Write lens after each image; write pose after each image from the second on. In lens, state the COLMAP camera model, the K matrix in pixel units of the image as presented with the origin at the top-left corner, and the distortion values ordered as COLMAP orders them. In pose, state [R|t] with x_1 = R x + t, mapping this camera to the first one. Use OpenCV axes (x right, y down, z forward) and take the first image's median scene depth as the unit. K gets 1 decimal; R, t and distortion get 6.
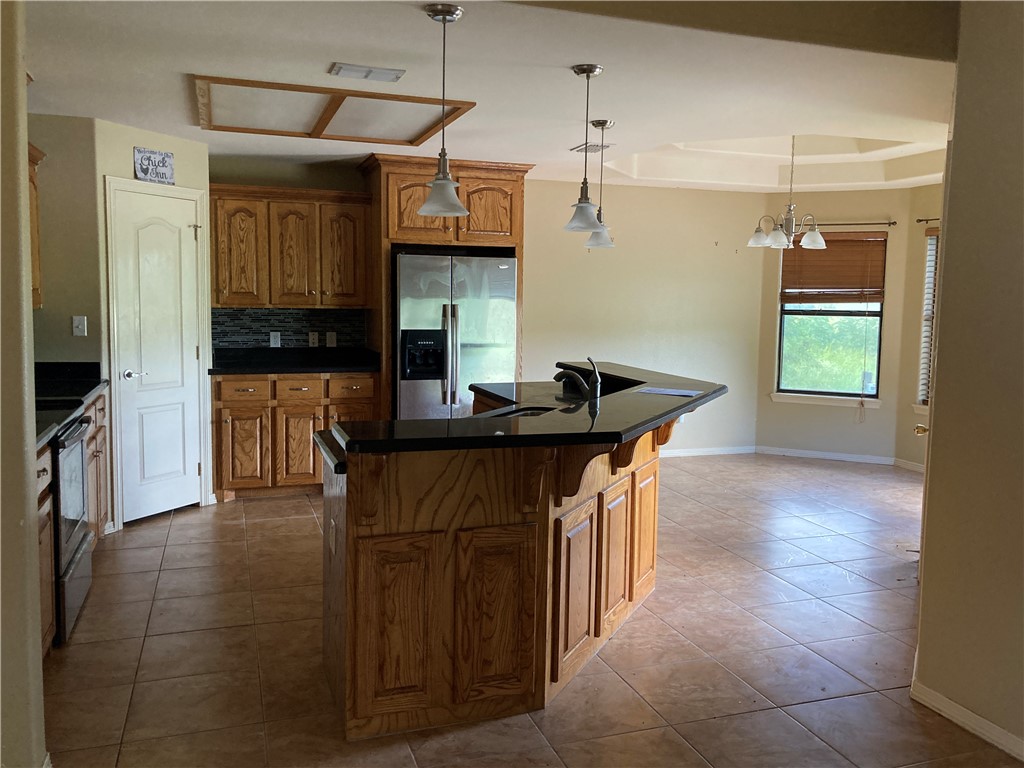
lens RADIAL K [[847.7, 0, 527.9], [0, 847.7, 371.9], [0, 0, 1]] dist [0.063682, -0.057916]
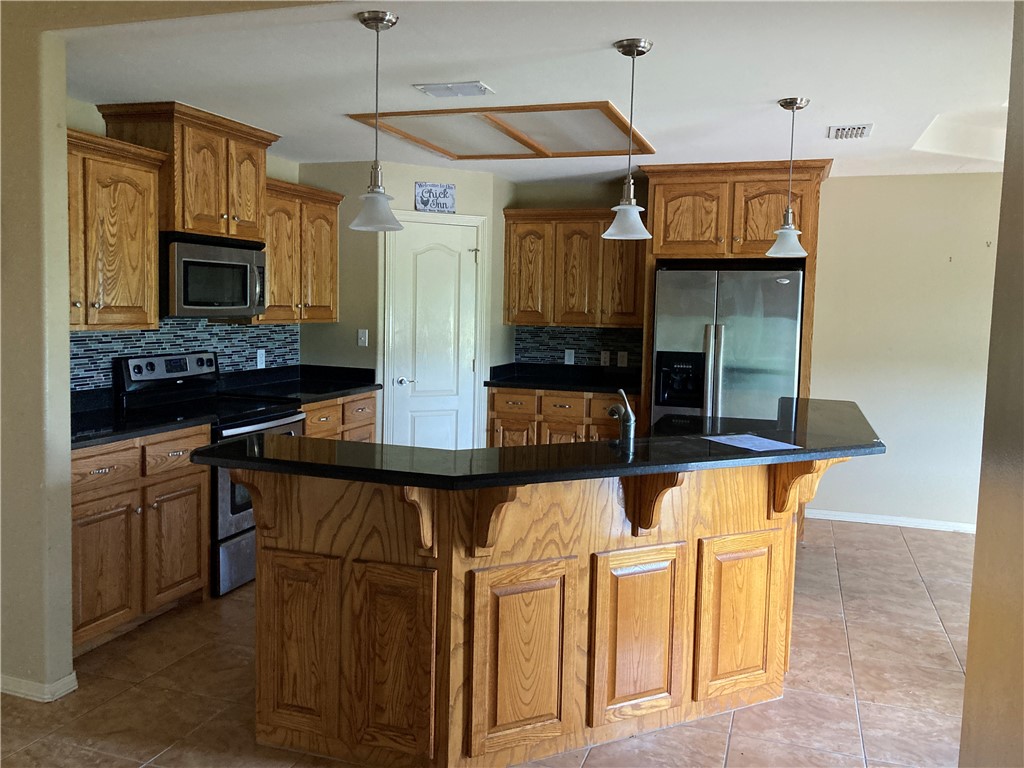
lens RADIAL K [[847.7, 0, 512.3], [0, 847.7, 378.3], [0, 0, 1]] dist [0.063682, -0.057916]
pose [[0.785841, 0.057267, -0.615772, 0.331611], [-0.066071, 0.997779, 0.008475, -0.019086], [0.614889, 0.034024, 0.787879, 0.183664]]
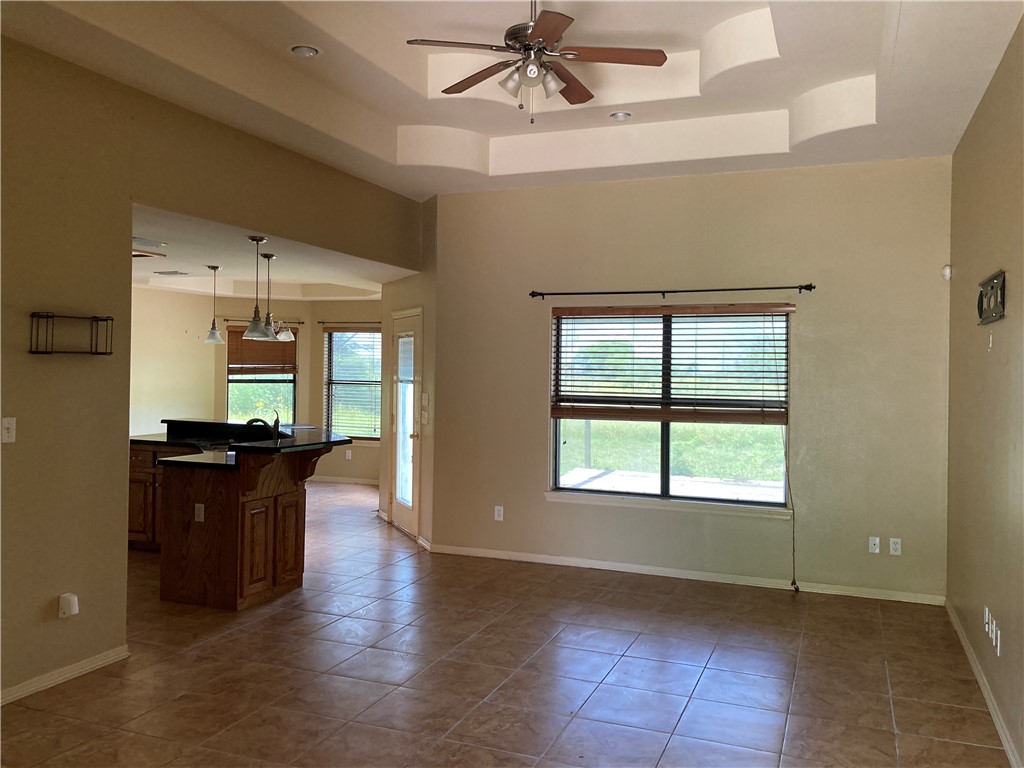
lens RADIAL K [[847.7, 0, 514.9], [0, 847.7, 386.0], [0, 0, 1]] dist [0.063682, -0.057916]
pose [[0.661911, -0.026460, 0.749115, -0.629424], [0.069752, 0.997215, -0.026409, 0.010742], [-0.746330, 0.069733, 0.661913, -0.397193]]
